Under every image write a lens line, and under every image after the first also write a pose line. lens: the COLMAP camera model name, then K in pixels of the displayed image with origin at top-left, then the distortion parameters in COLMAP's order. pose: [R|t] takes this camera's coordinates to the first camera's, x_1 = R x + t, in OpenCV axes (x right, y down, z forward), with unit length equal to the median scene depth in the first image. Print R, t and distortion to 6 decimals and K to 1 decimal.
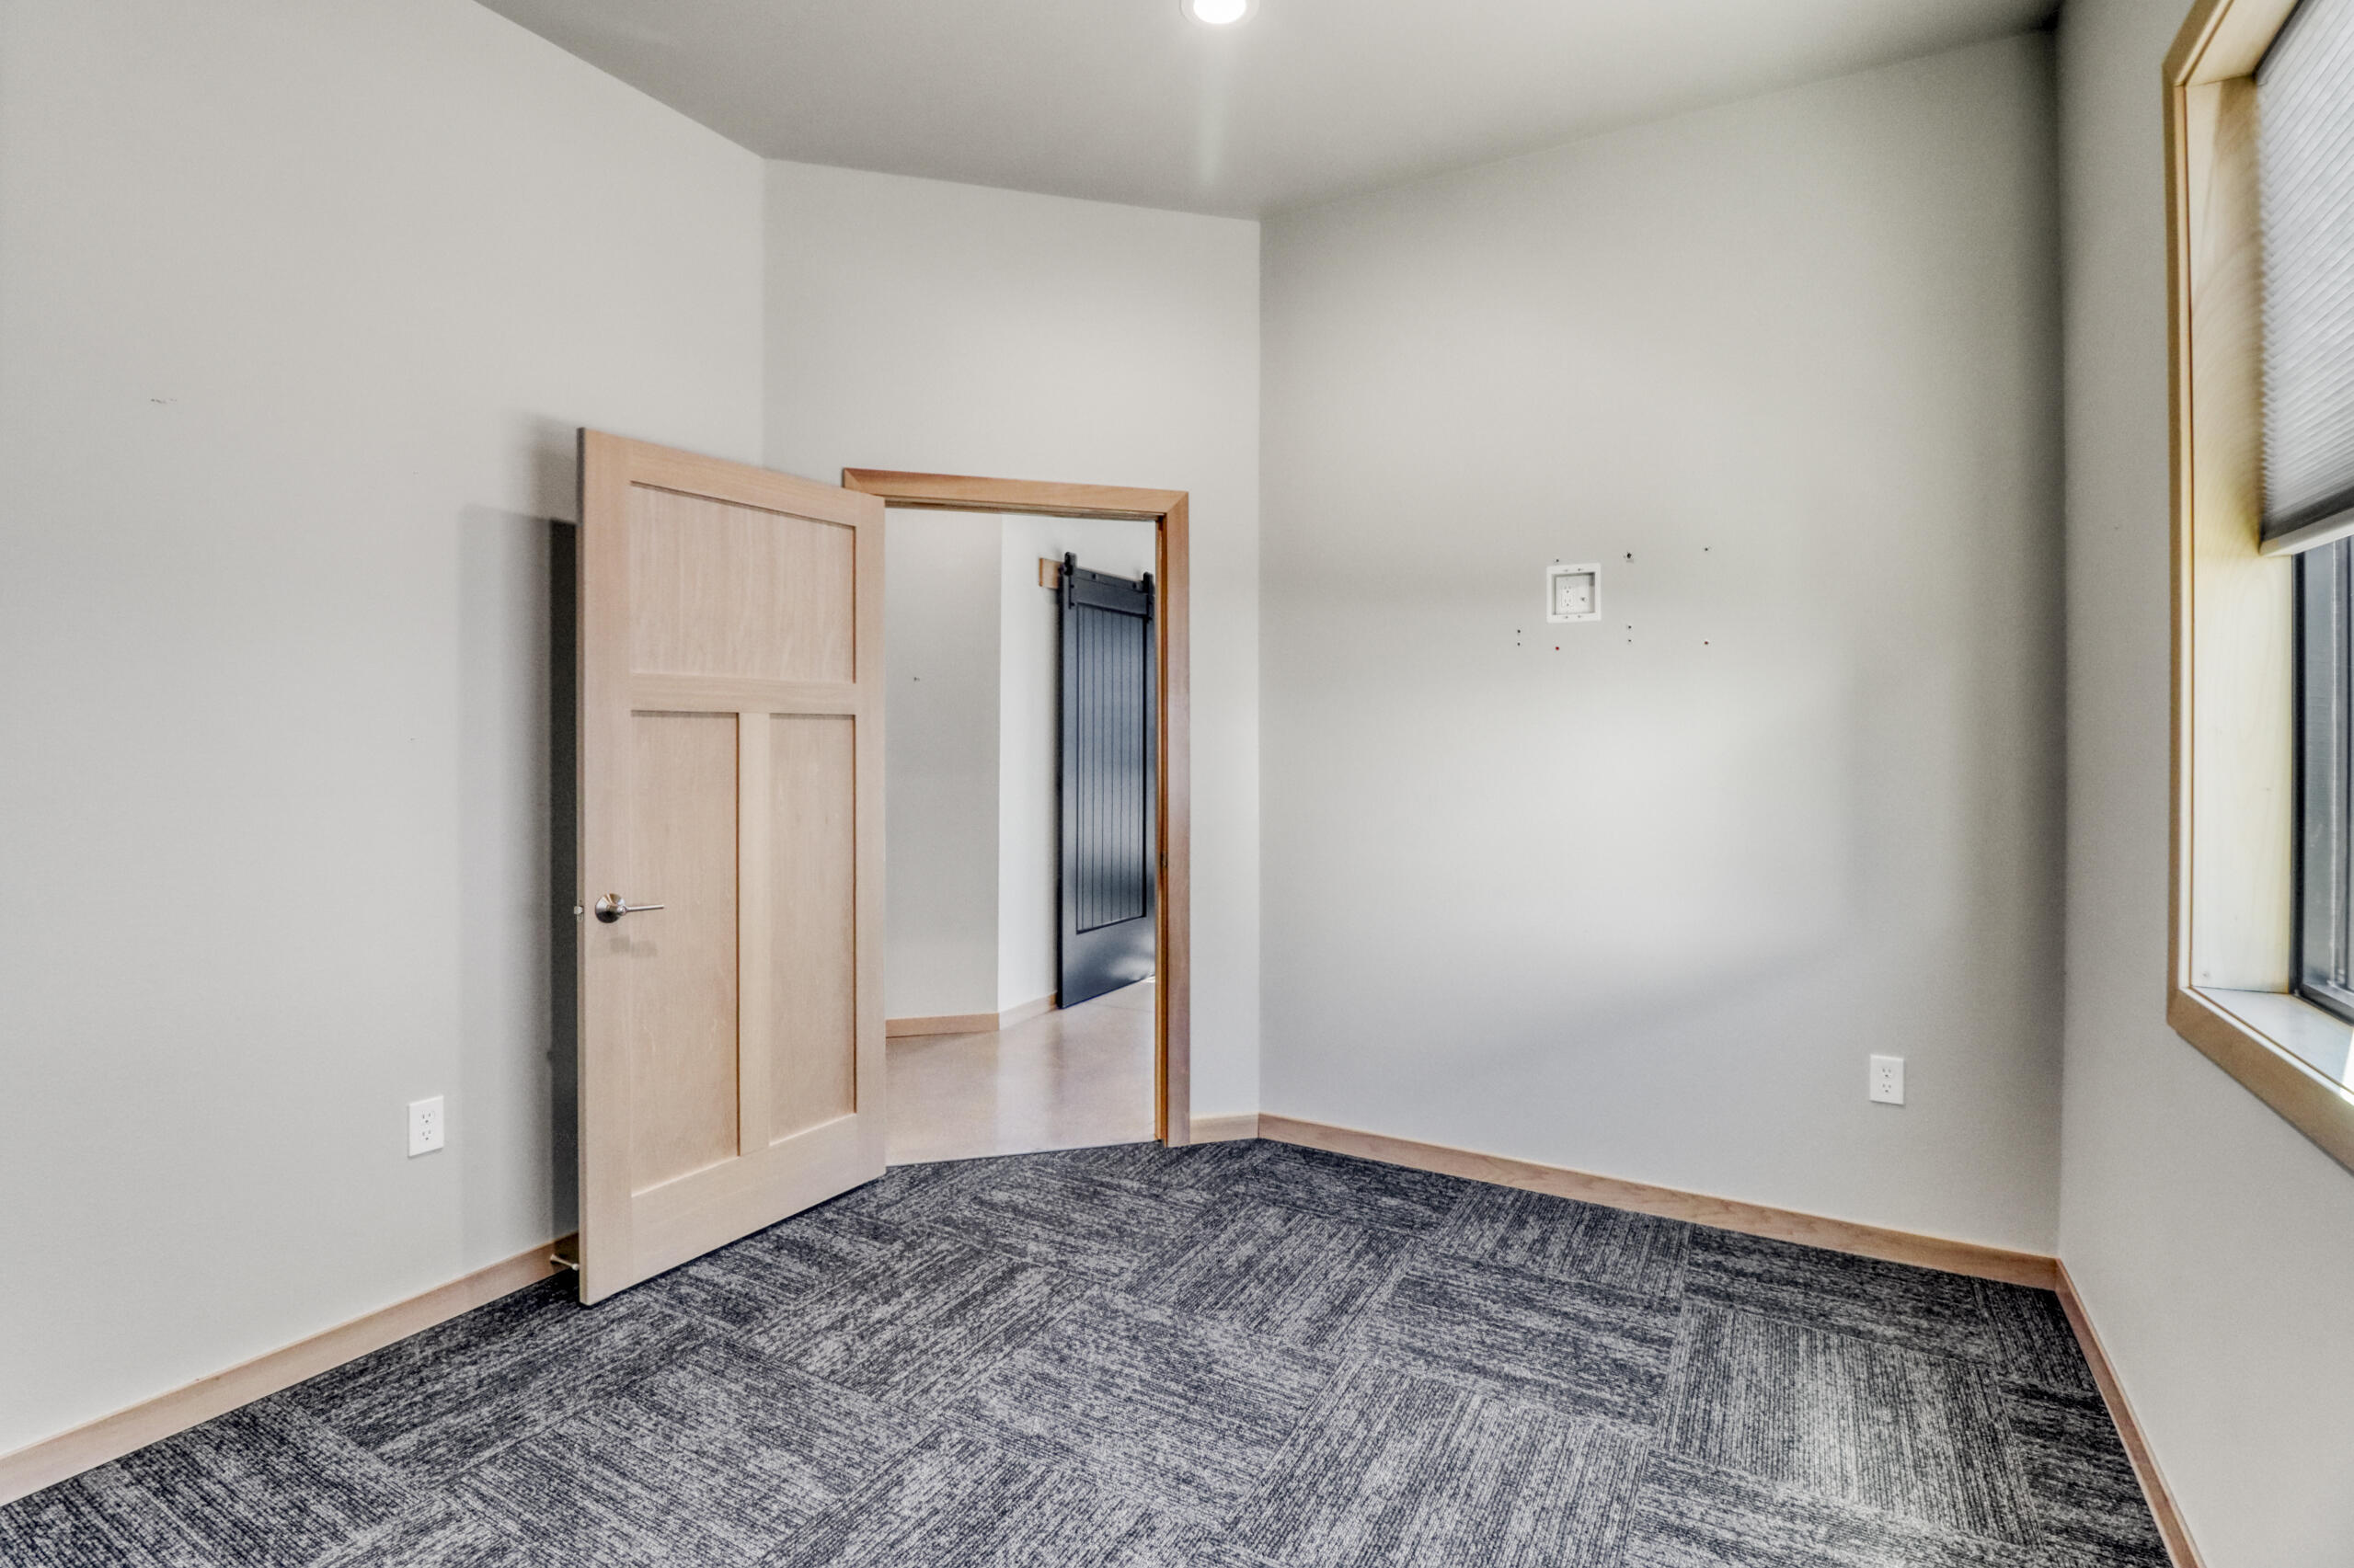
lens RADIAL K [[1096.9, 0, 1173.9], [0, 1096.9, 735.2], [0, 0, 1]] dist [0.000259, -0.013342]
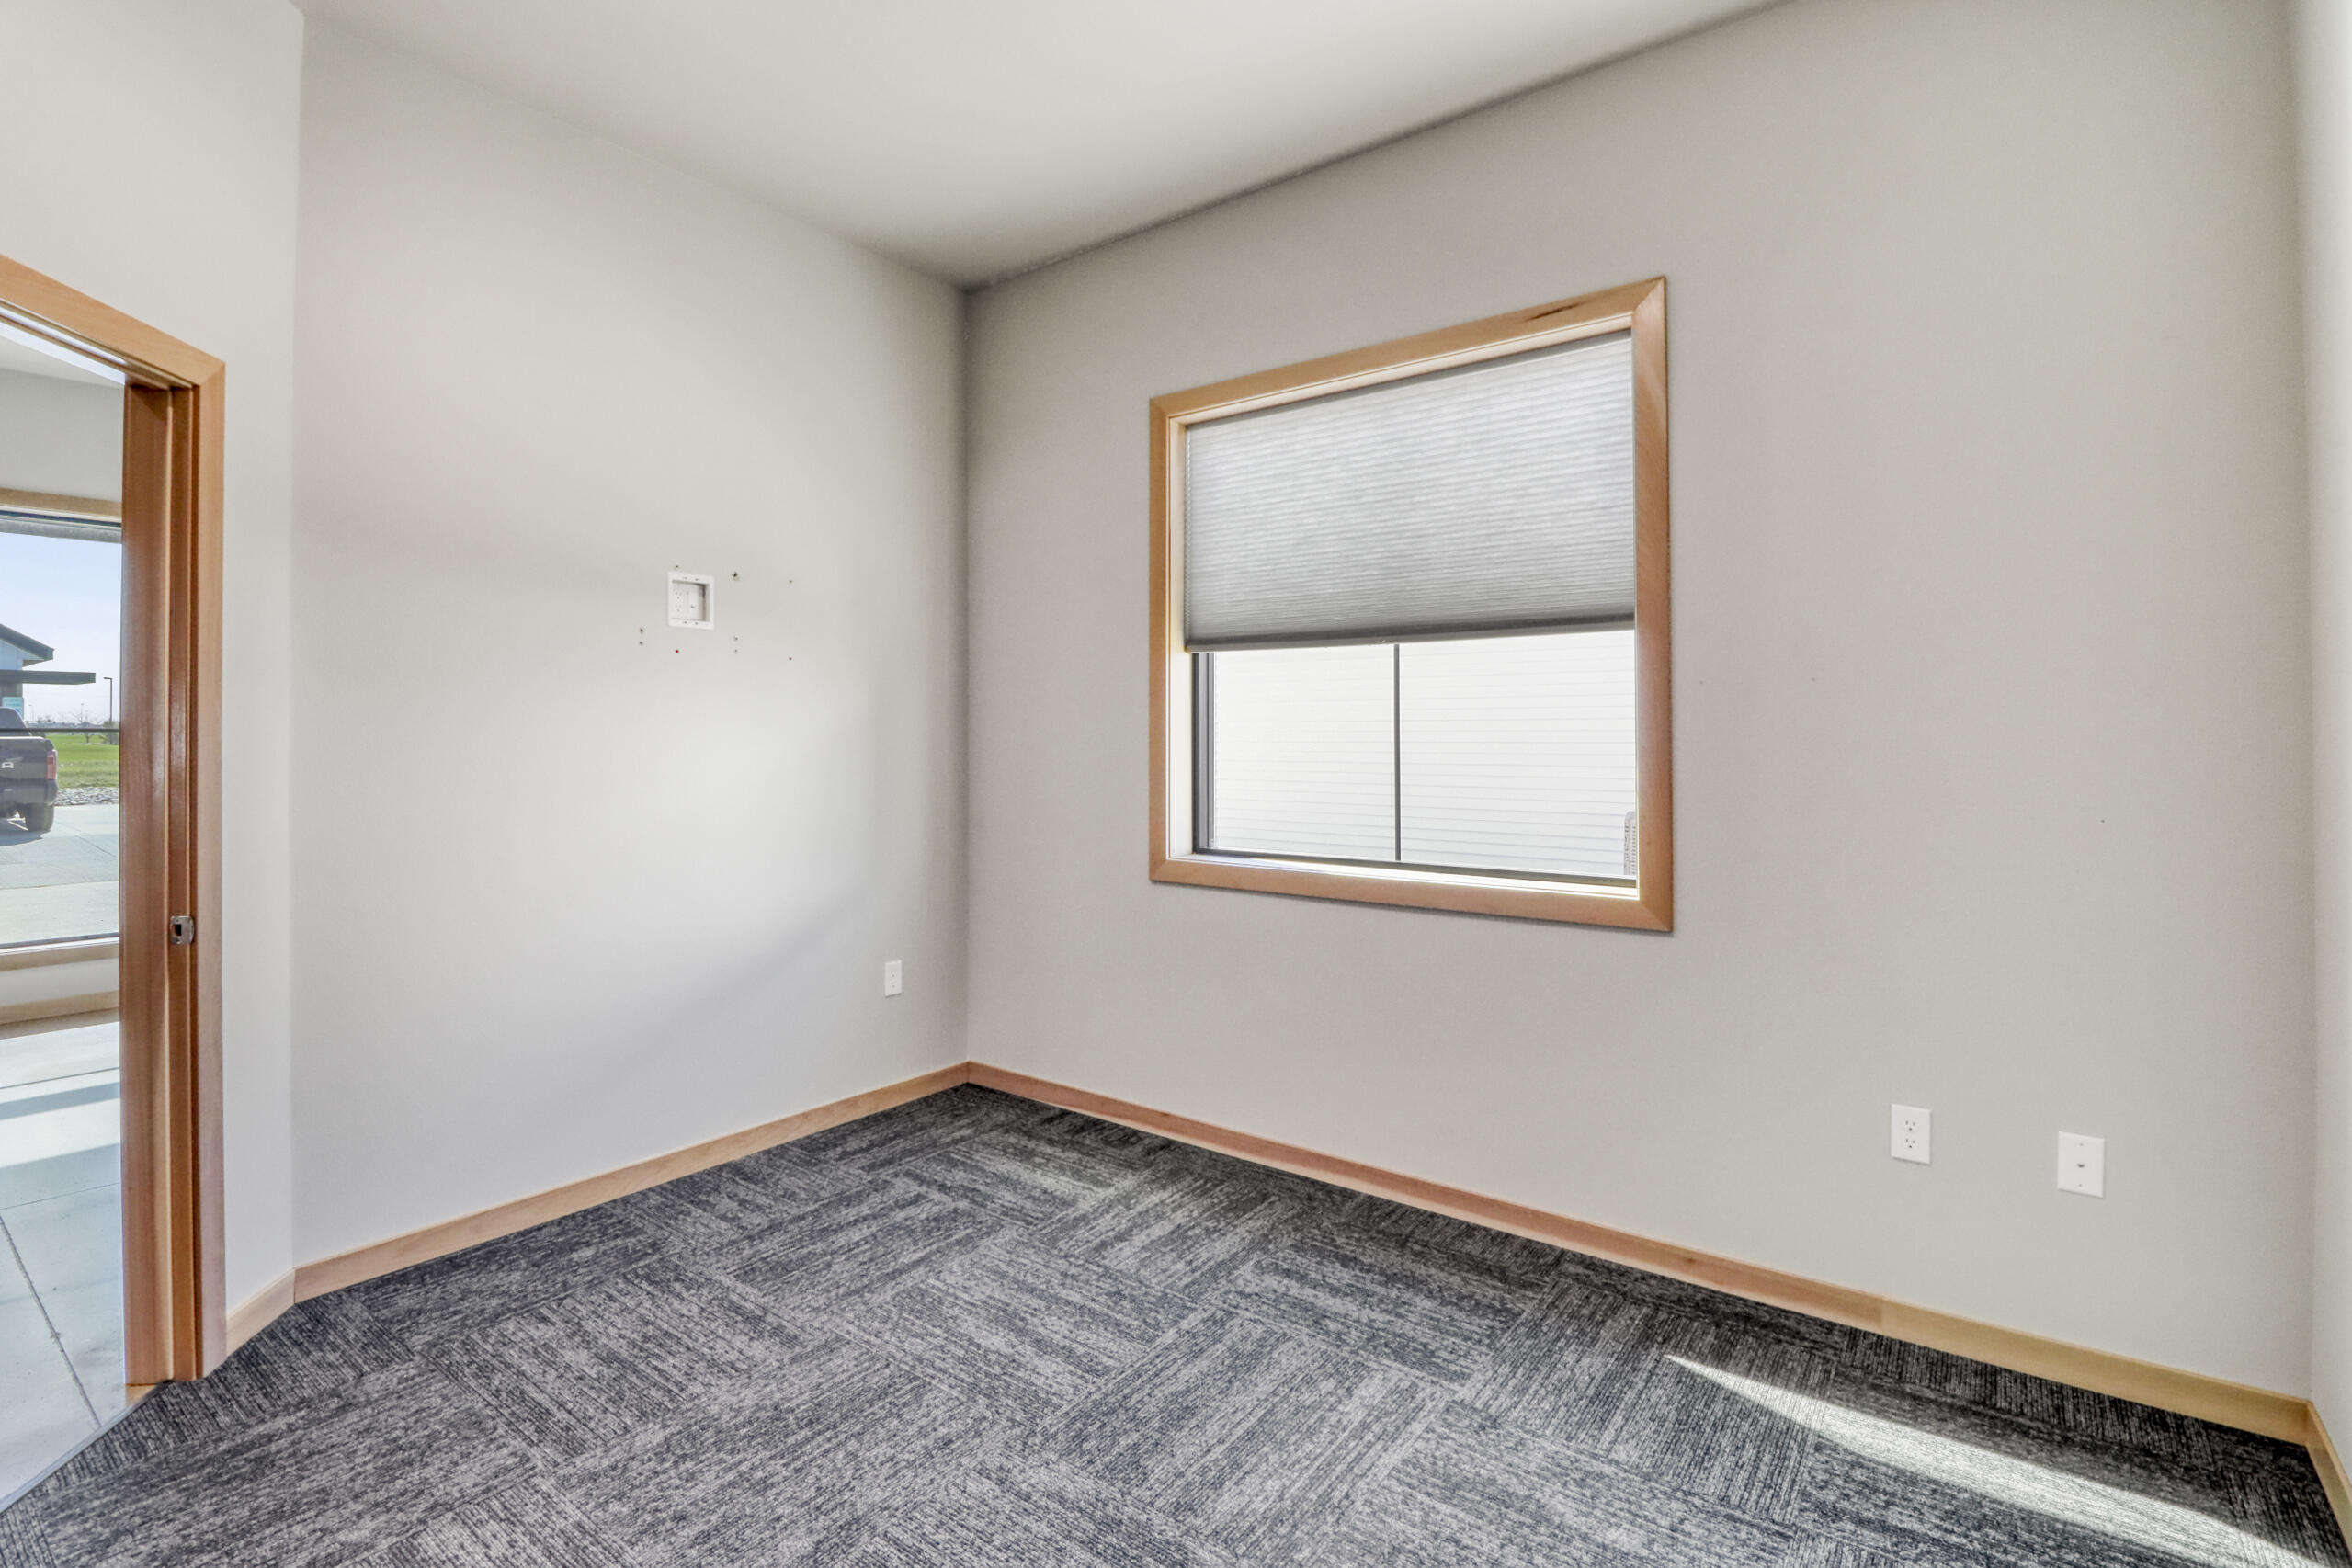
lens RADIAL K [[1096.1, 0, 1172.9], [0, 1096.1, 735.2], [0, 0, 1]] dist [0.000259, -0.013342]
pose [[0.132804, -0.000537, 0.991142, -0.738480], [-0.001941, 0.999998, 0.000801, -0.002159], [-0.991140, -0.002030, 0.132802, 0.473812]]
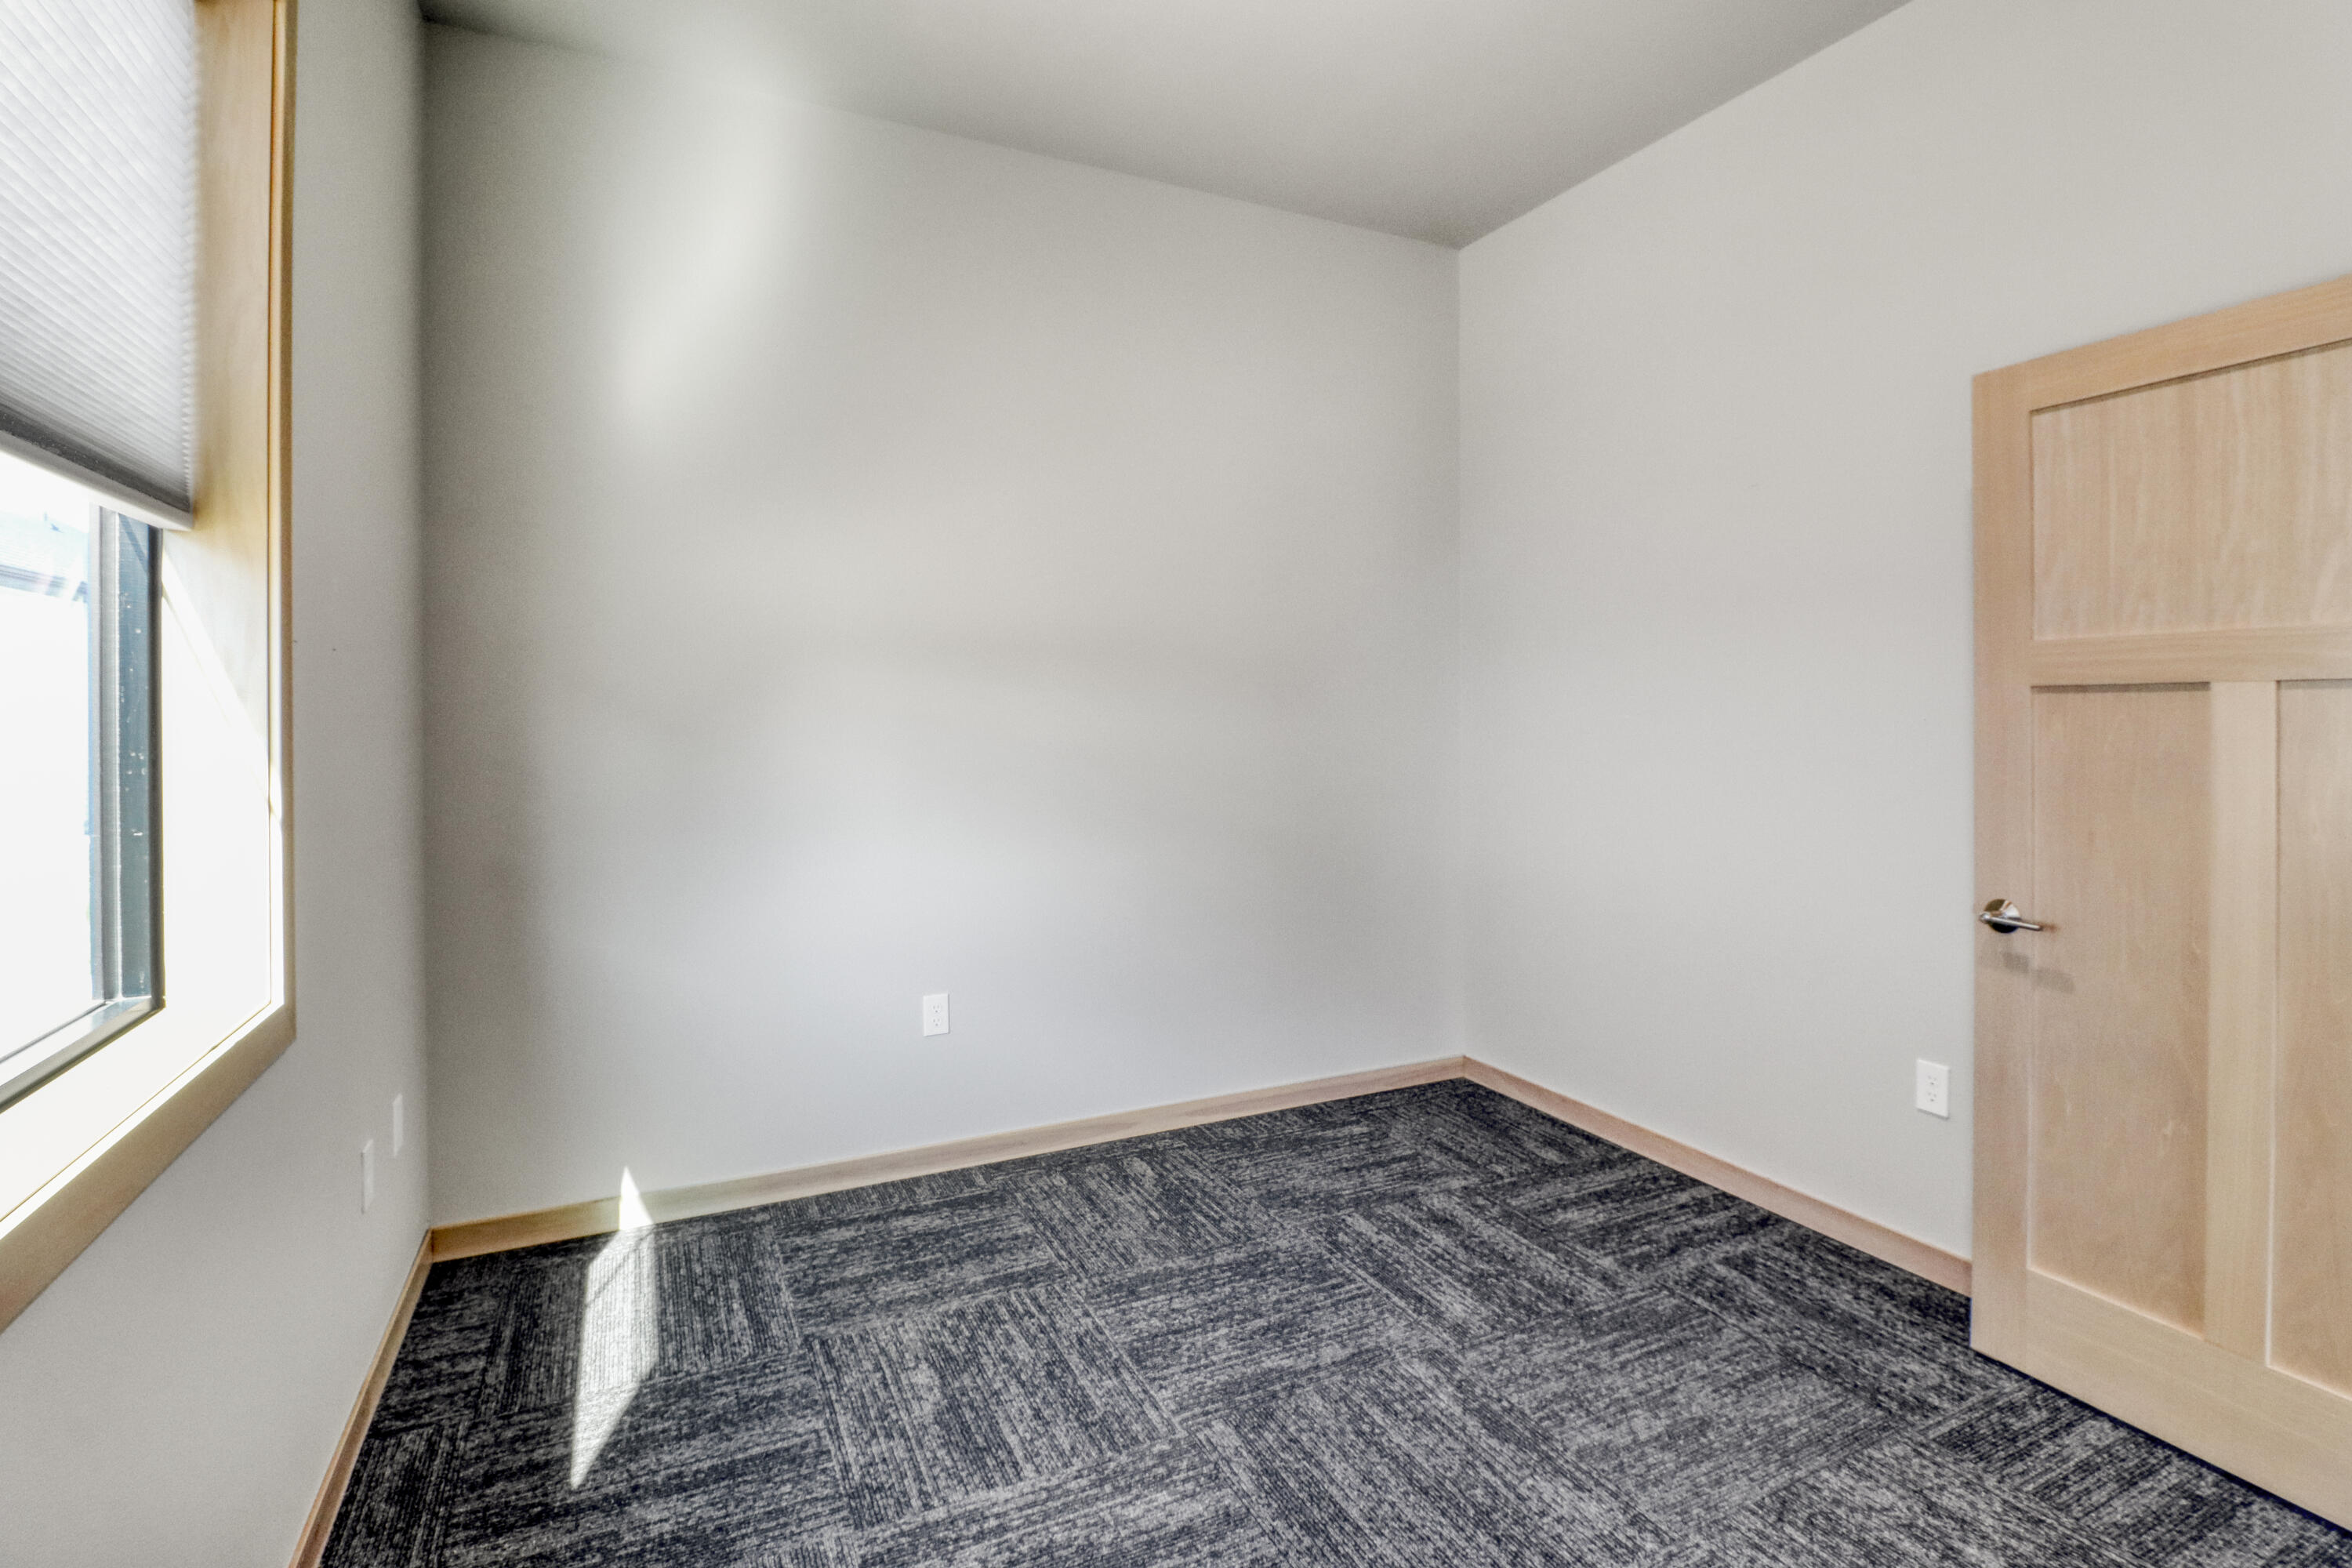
lens RADIAL K [[1135.7, 0, 1183.2], [0, 1135.7, 713.7], [0, 0, 1]] dist [0.000205, -0.008264]
pose [[-0.564264, 0.003093, -0.825589, 0.568037], [0.003698, 0.999992, 0.001219, -0.005018], [0.825586, -0.002365, -0.564271, 0.935631]]
